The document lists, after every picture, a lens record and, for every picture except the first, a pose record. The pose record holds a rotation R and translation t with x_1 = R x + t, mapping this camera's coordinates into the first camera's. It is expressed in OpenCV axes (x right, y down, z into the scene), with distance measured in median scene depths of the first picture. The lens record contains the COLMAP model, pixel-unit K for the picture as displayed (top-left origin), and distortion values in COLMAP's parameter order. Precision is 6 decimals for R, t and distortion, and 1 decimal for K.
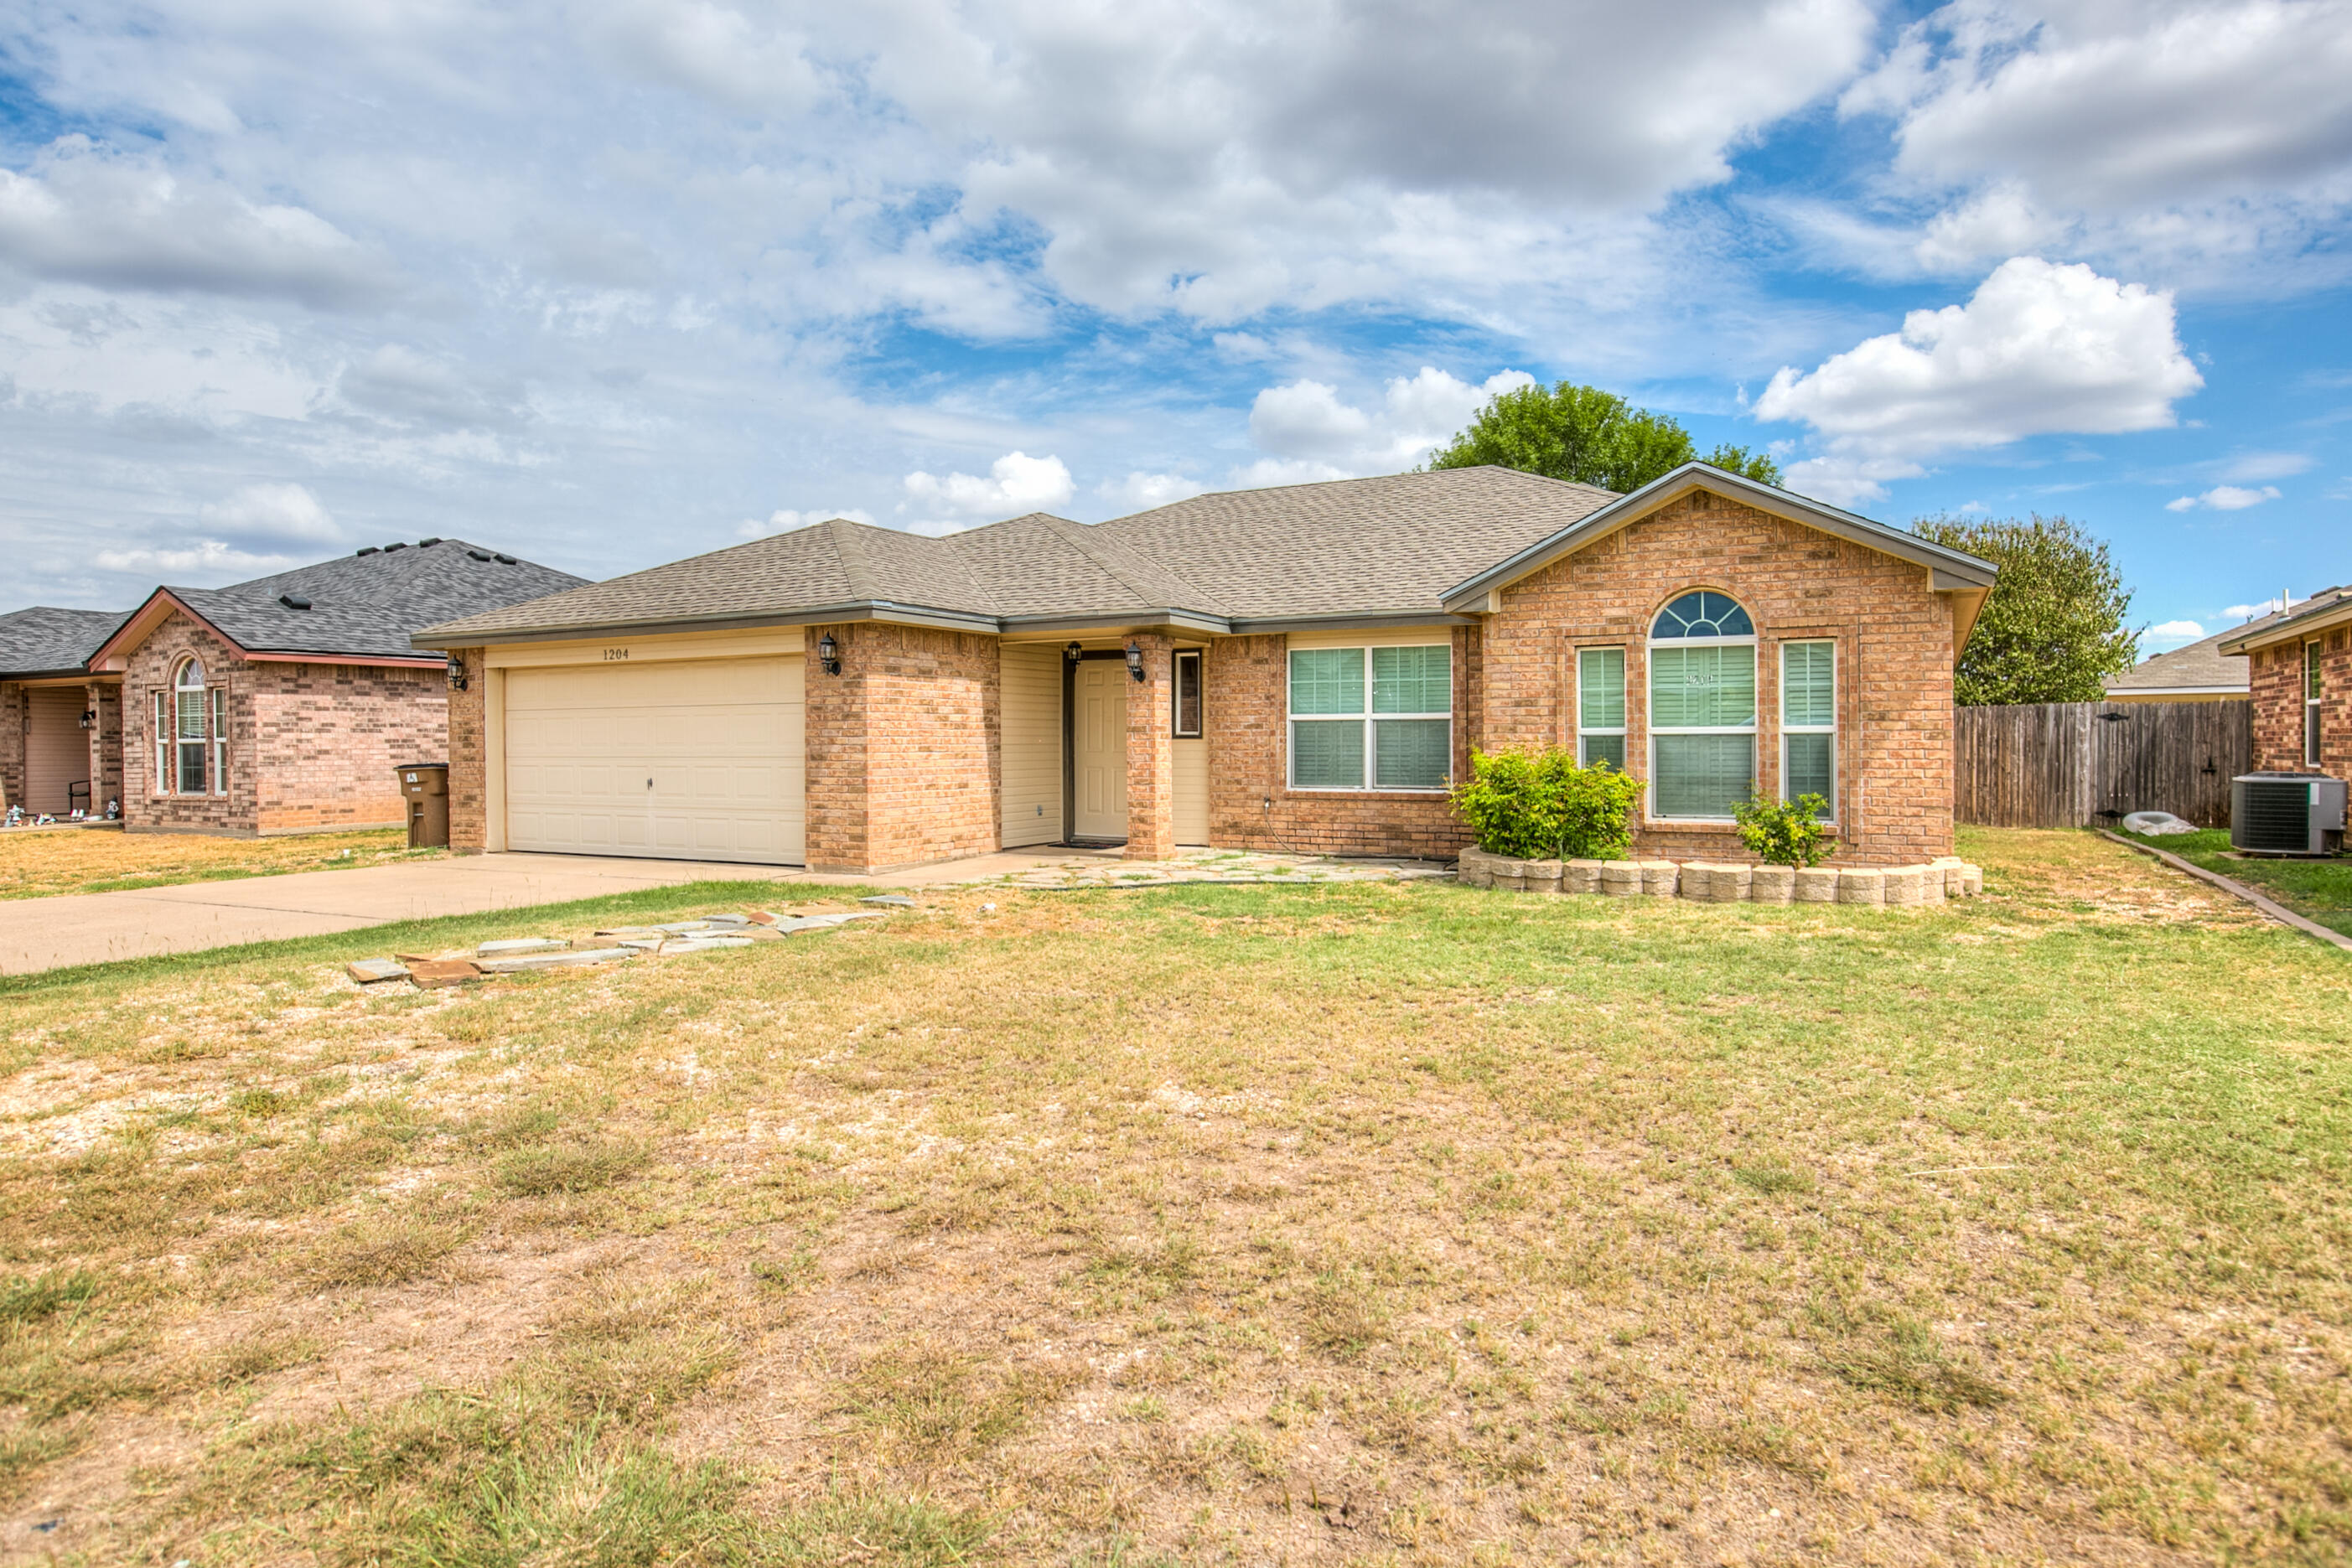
lens RADIAL K [[1406.8, 0, 1176.0], [0, 1406.8, 784.0], [0, 0, 1]] dist [-0.000662, 0.002735]
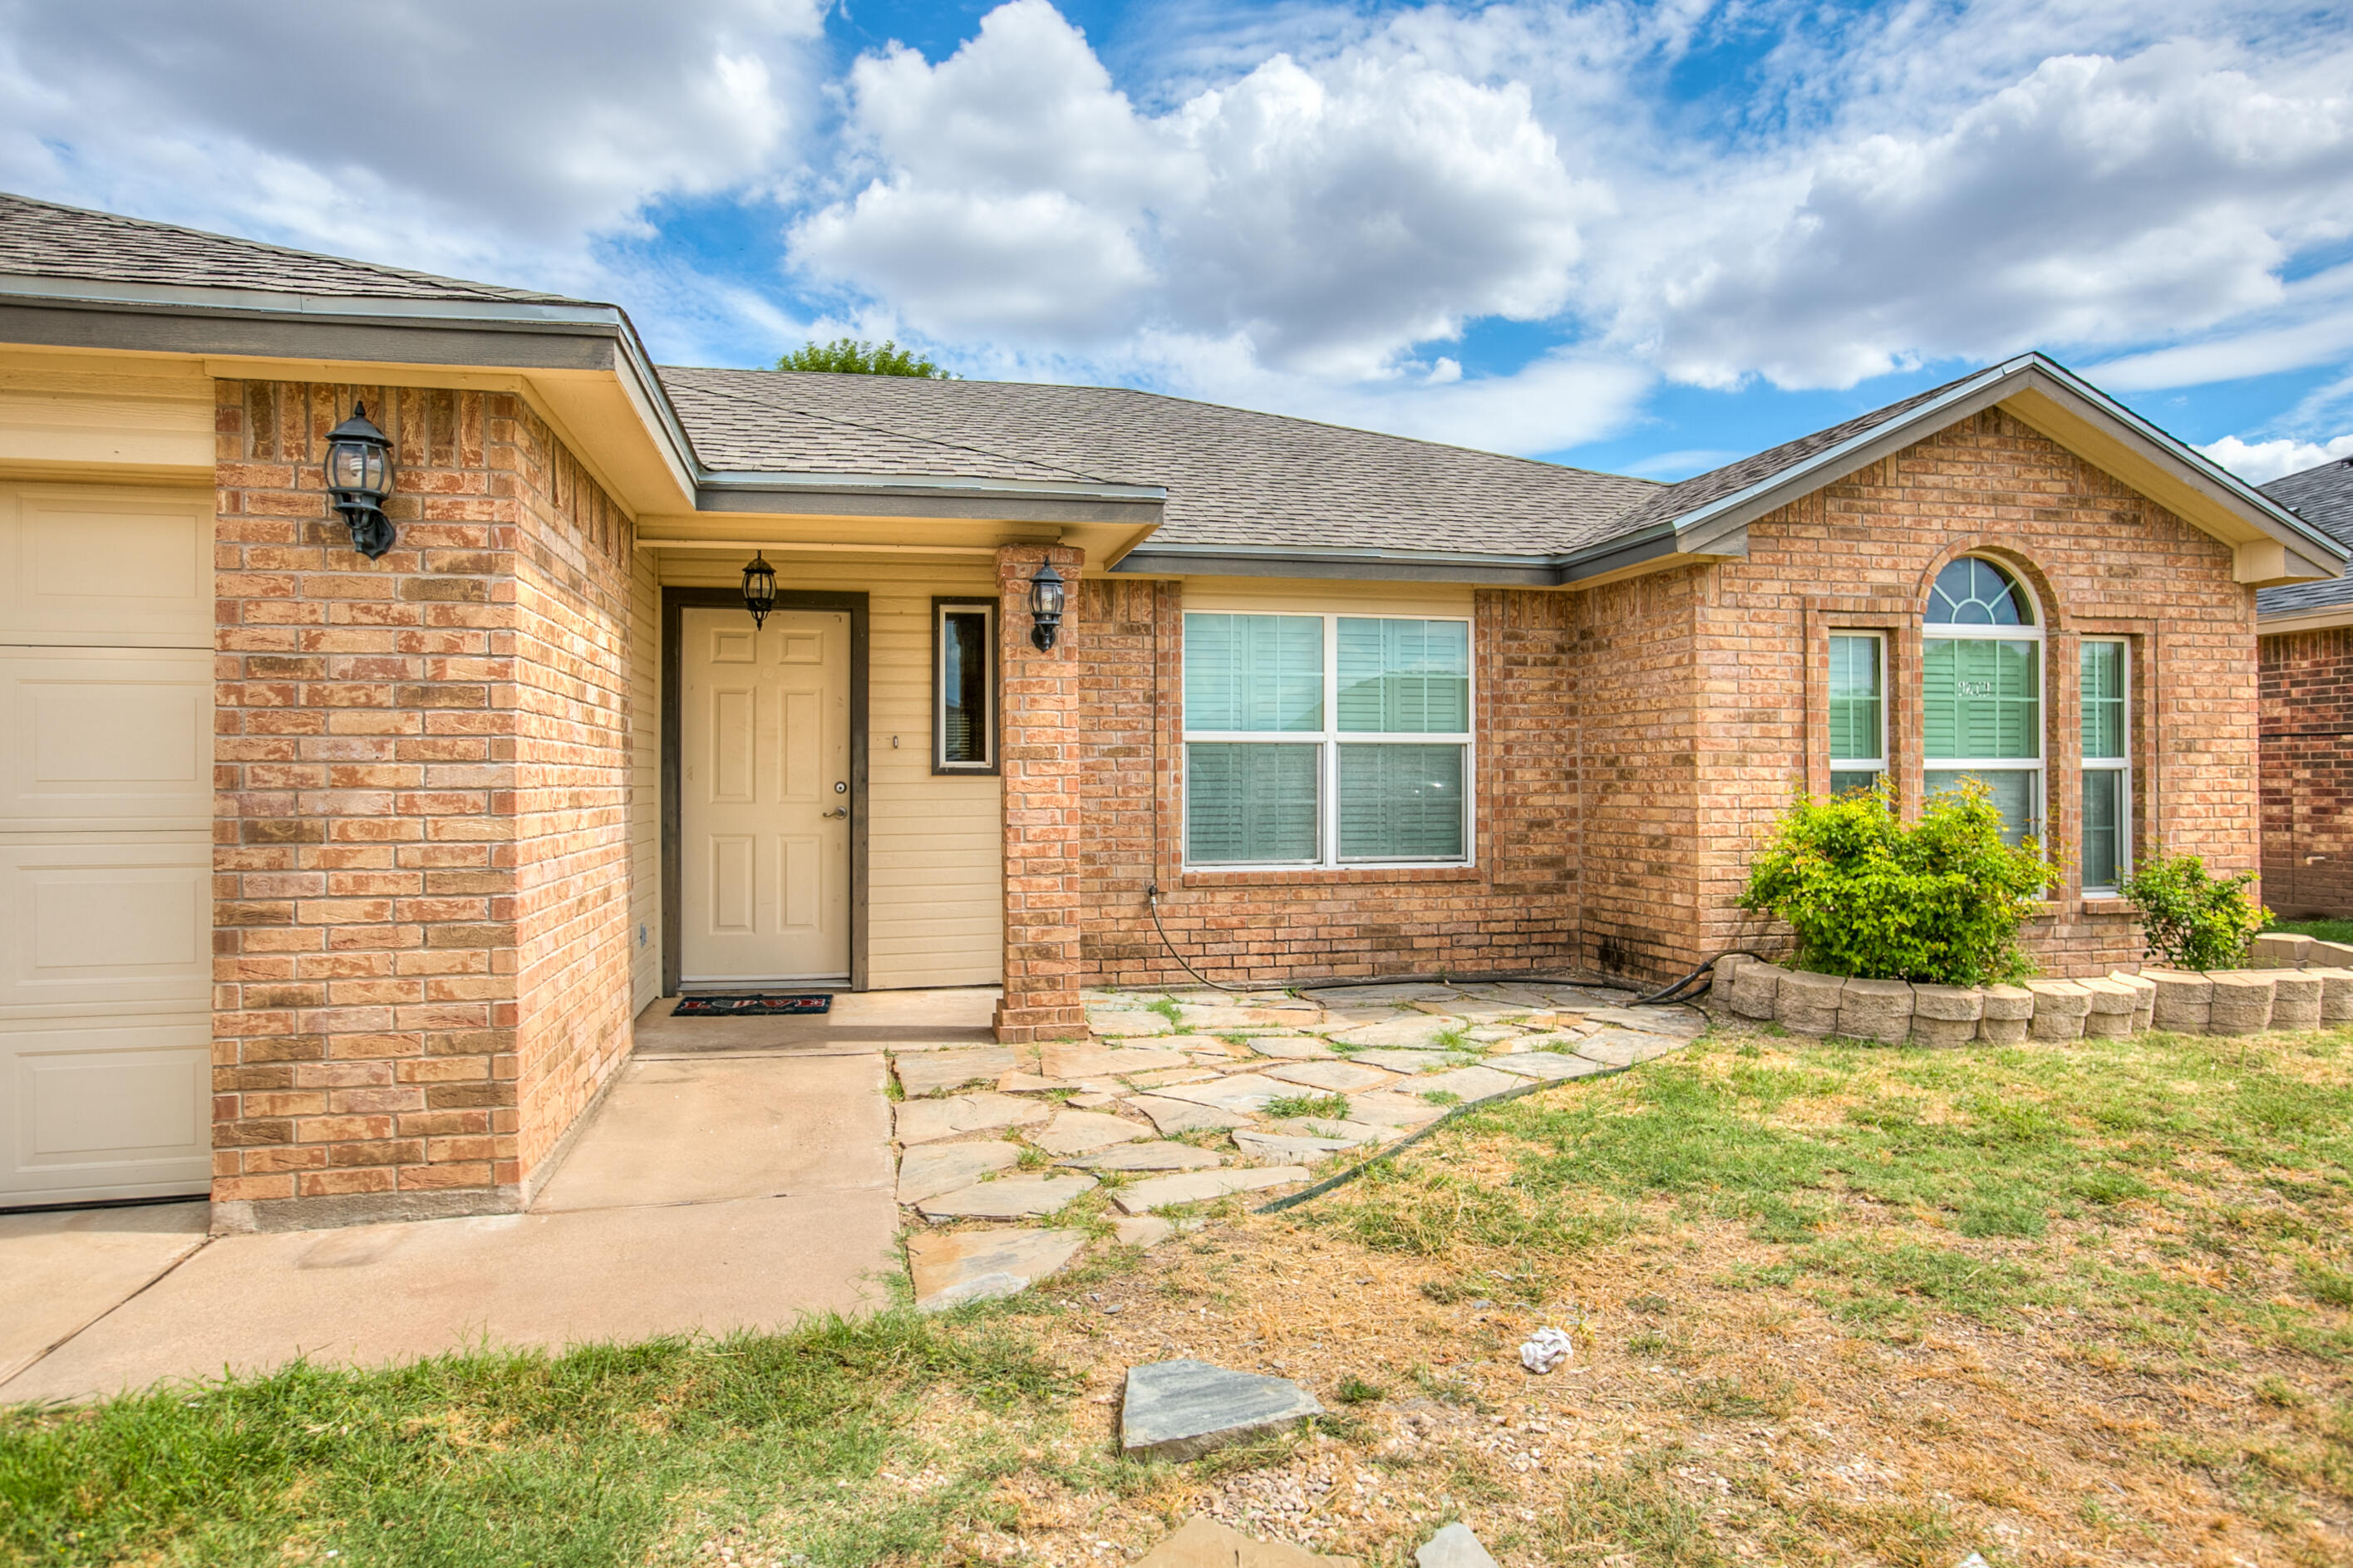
lens RADIAL K [[1407.3, 0, 1176.5], [0, 1407.3, 784.0], [0, 0, 1]] dist [-0.000662, 0.002735]
pose [[0.747323, -0.000045, 0.664460, -0.314917], [0.020466, 0.999527, -0.022951, -0.018794], [-0.664145, 0.030751, 0.746971, 0.669482]]
